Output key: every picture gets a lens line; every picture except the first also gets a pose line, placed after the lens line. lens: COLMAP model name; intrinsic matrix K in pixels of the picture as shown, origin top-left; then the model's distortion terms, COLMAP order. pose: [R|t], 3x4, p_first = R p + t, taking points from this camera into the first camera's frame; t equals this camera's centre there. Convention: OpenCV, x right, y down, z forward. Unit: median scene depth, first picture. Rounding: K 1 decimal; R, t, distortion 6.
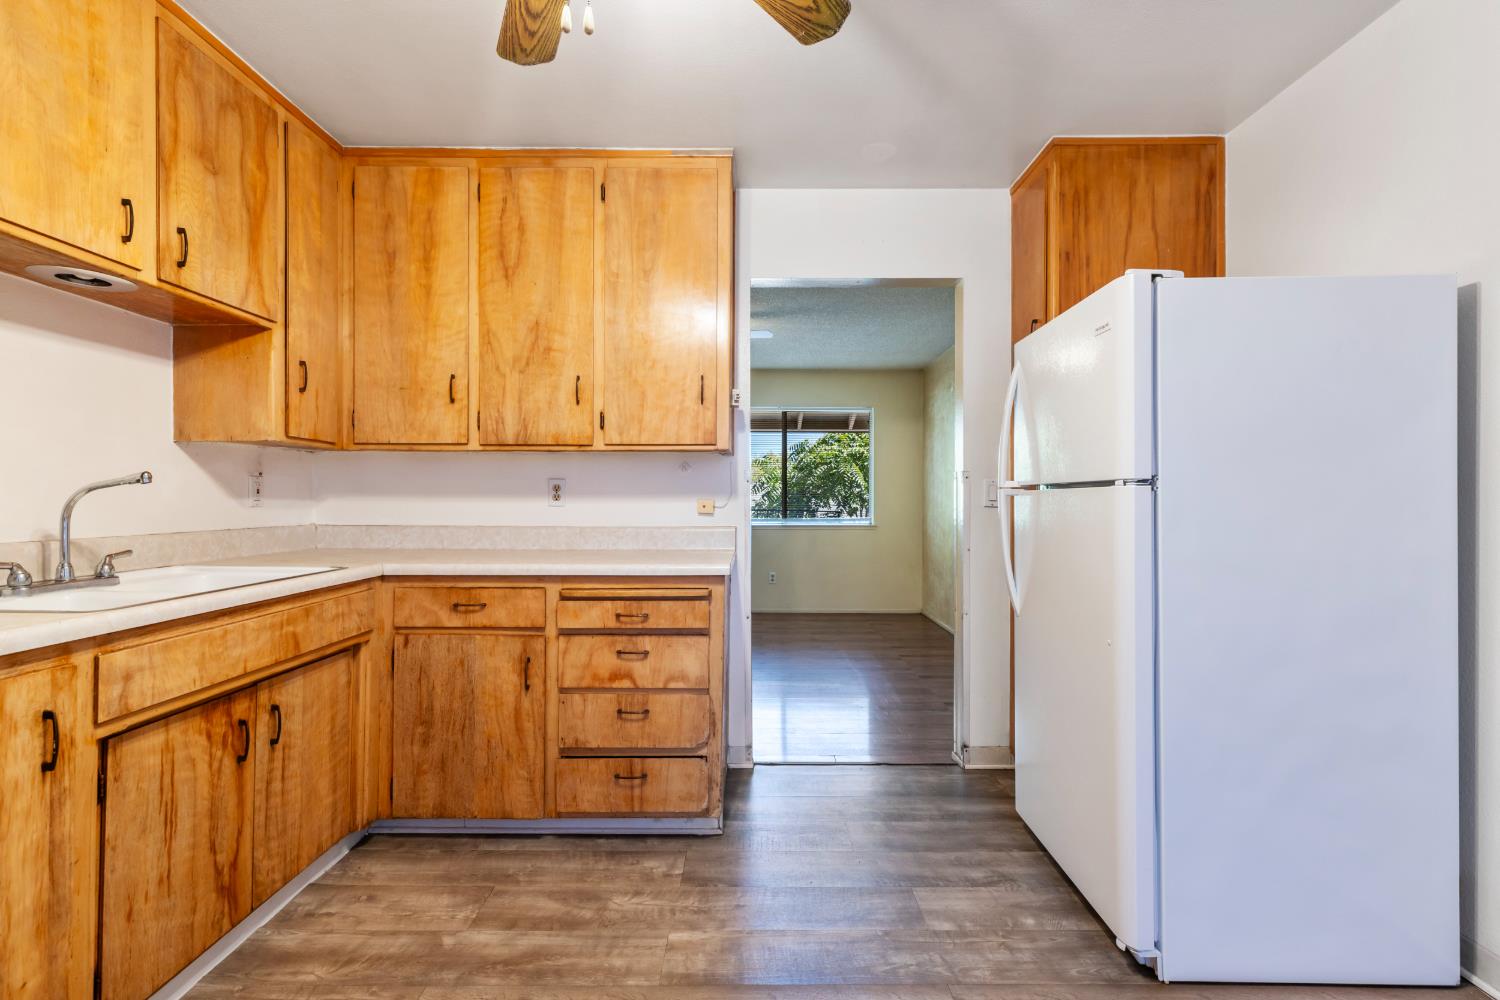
lens RADIAL K [[681.6, 0, 753.2], [0, 681.6, 499.3], [0, 0, 1]] dist [0.004518, 0.000287]
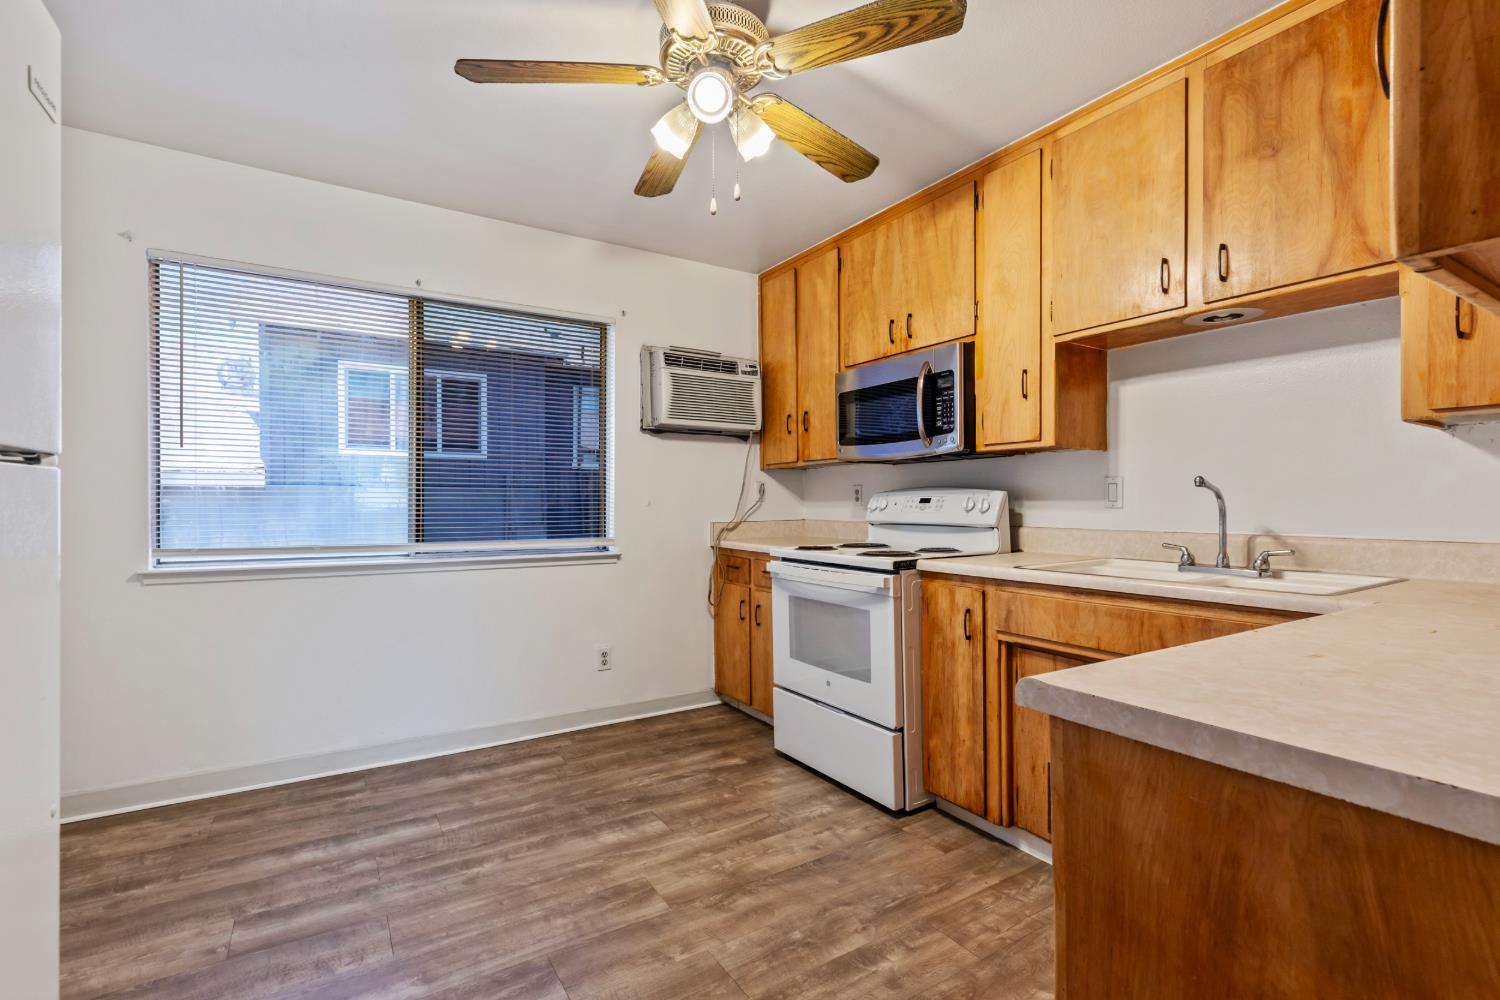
lens RADIAL K [[681.6, 0, 763.0], [0, 681.6, 498.8], [0, 0, 1]] dist [0.004518, 0.000287]
pose [[-0.836934, 0.000682, -0.547303, 0.280089], [0.001846, 0.999997, -0.001577, -0.001631], [0.547300, -0.002330, -0.836933, 1.237295]]
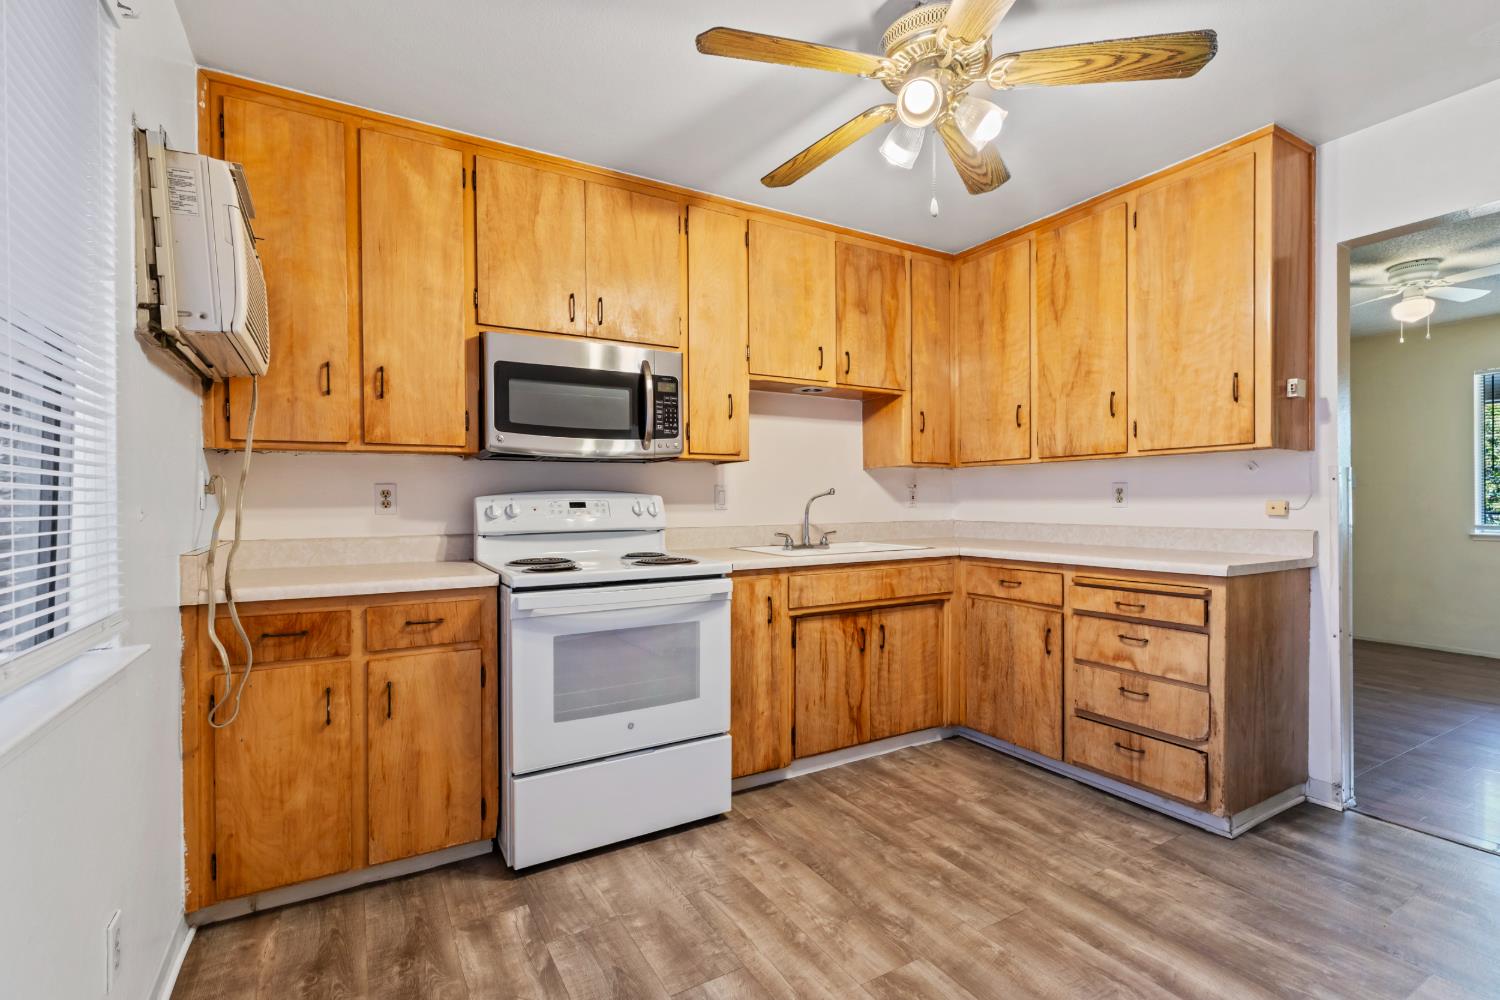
lens RADIAL K [[681.6, 0, 744.3], [0, 681.6, 505.3], [0, 0, 1]] dist [0.004518, 0.000287]
pose [[0.501018, -0.001606, -0.865435, 0.474998], [0.006839, 0.999974, 0.002104, 0.000216], [0.865410, -0.006973, 0.501016, -0.108219]]
